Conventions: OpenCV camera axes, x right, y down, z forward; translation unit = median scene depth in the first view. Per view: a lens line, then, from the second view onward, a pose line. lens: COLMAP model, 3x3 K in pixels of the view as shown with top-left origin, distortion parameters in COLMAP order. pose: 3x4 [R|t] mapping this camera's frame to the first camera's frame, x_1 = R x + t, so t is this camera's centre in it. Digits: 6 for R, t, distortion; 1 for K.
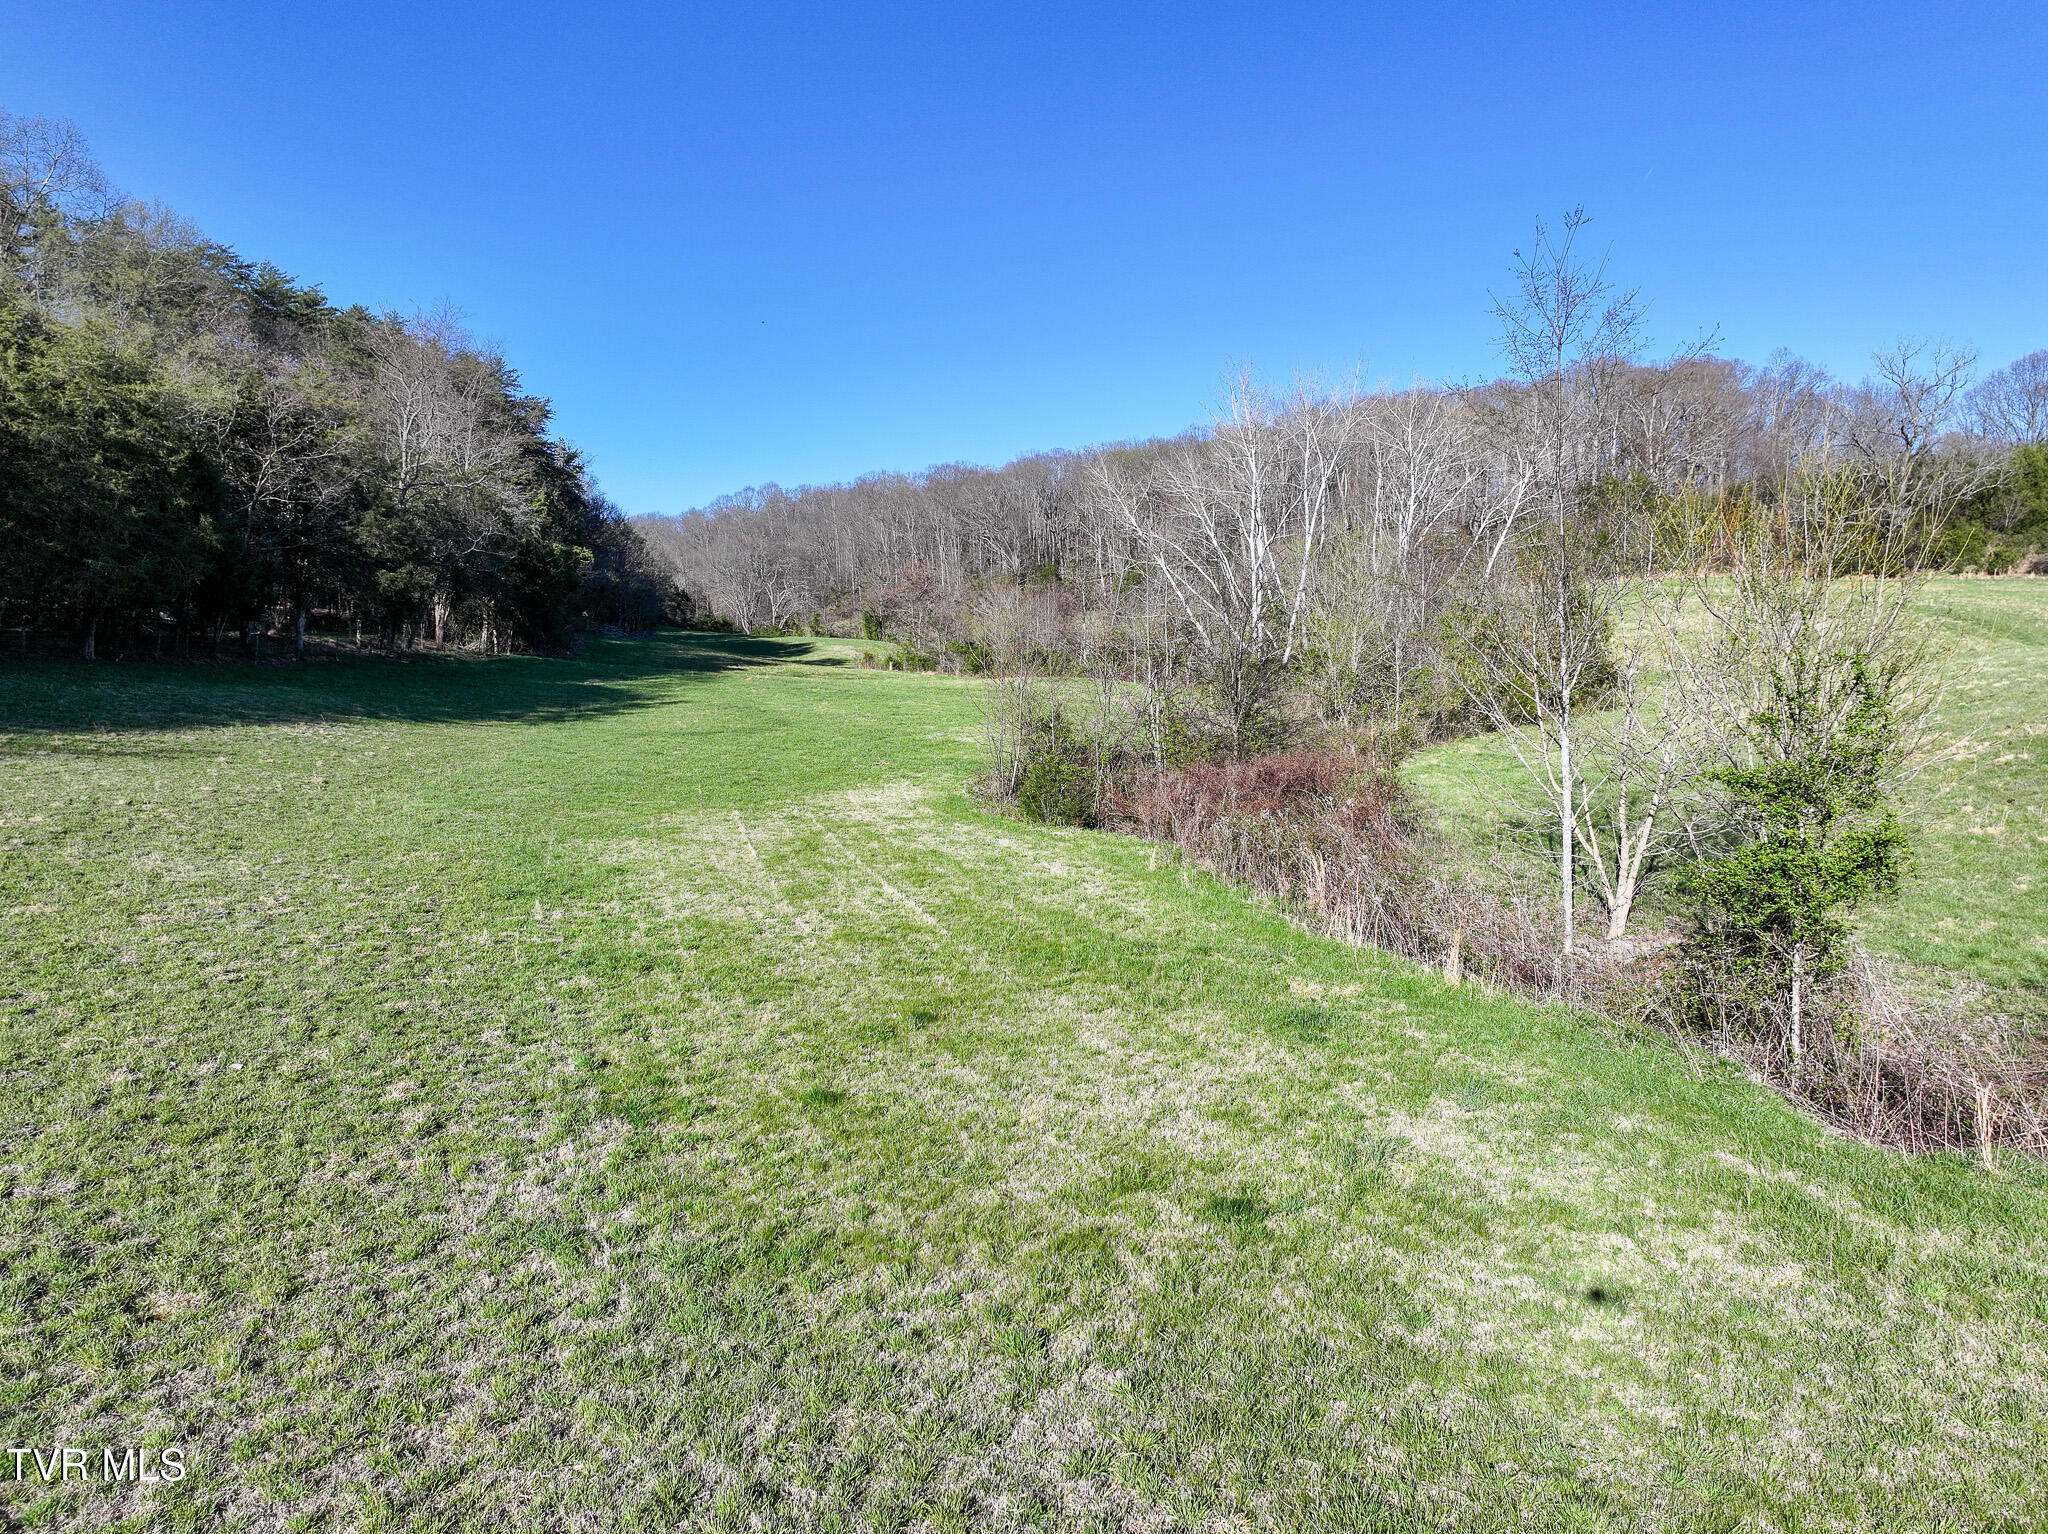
lens RADIAL K [[1462.2, 0, 1027.3], [0, 1462.2, 758.0], [0, 0, 1]] dist [0.002944, 0.026467]
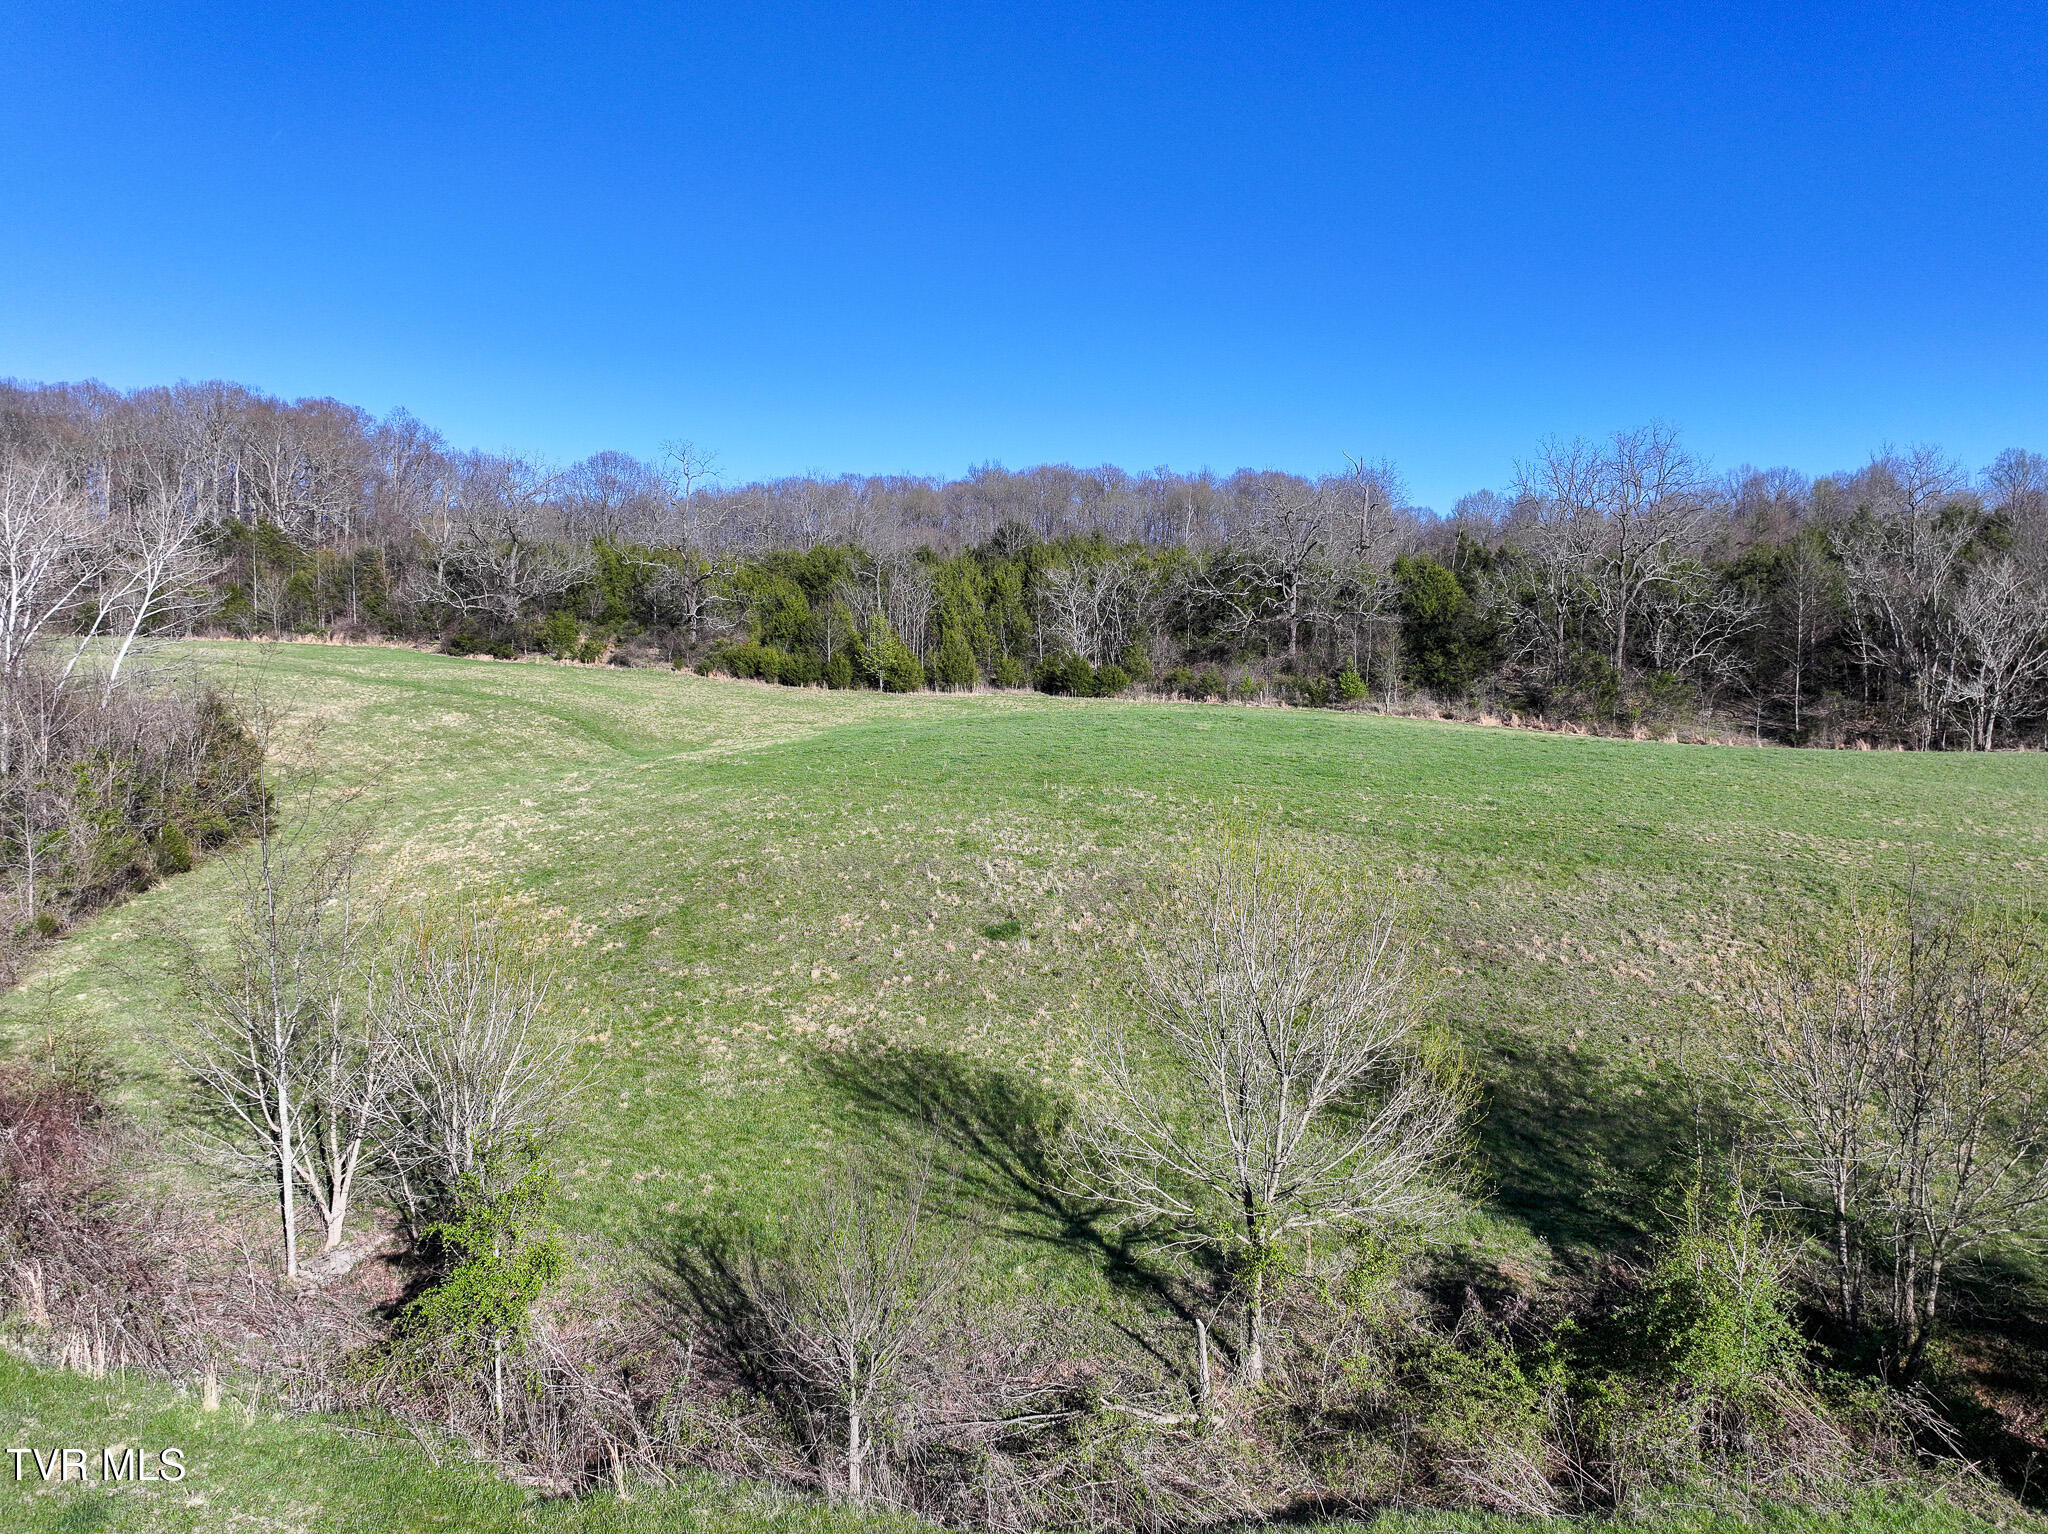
lens RADIAL K [[1462.2, 0, 1035.0], [0, 1462.2, 763.9], [0, 0, 1]] dist [0.002944, 0.026467]
pose [[0.638130, -0.035477, 0.769111, -0.032946], [0.033121, 0.999278, 0.018614, -0.068835], [-0.769216, 0.013596, 0.638844, -0.047341]]
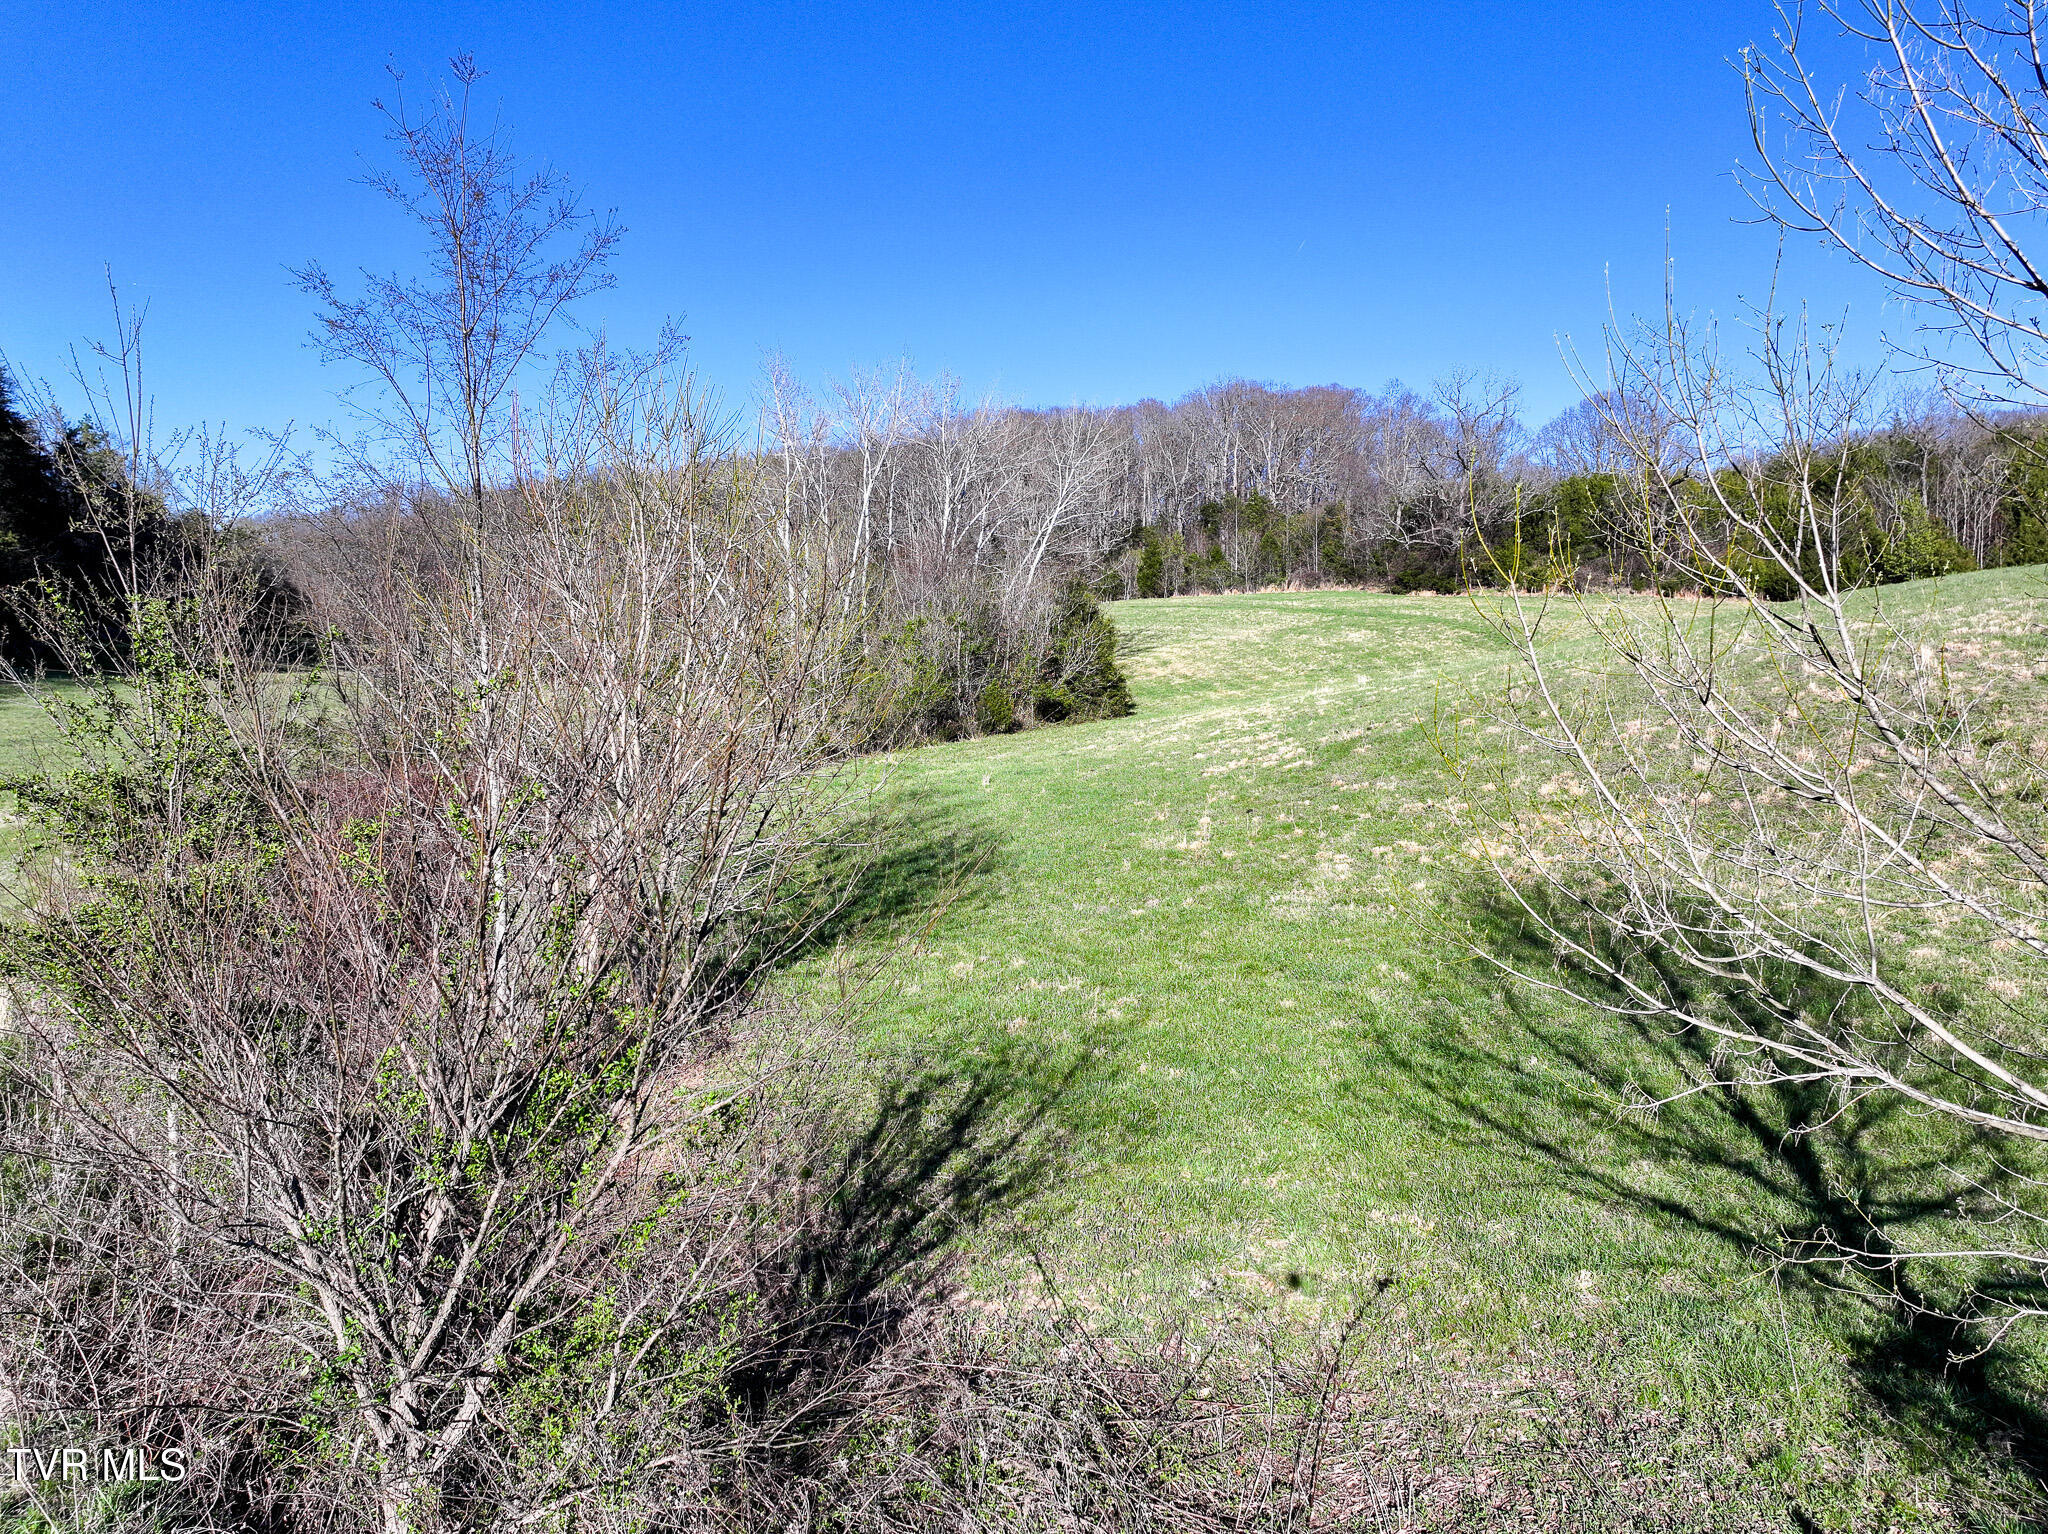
lens RADIAL K [[1462.2, 0, 1026.3], [0, 1462.2, 753.7], [0, 0, 1]] dist [0.002944, 0.026467]
pose [[0.981728, -0.006891, 0.190166, 0.128637], [0.009367, 0.999883, -0.012126, 0.001271], [-0.190060, 0.013686, 0.981677, 0.048301]]
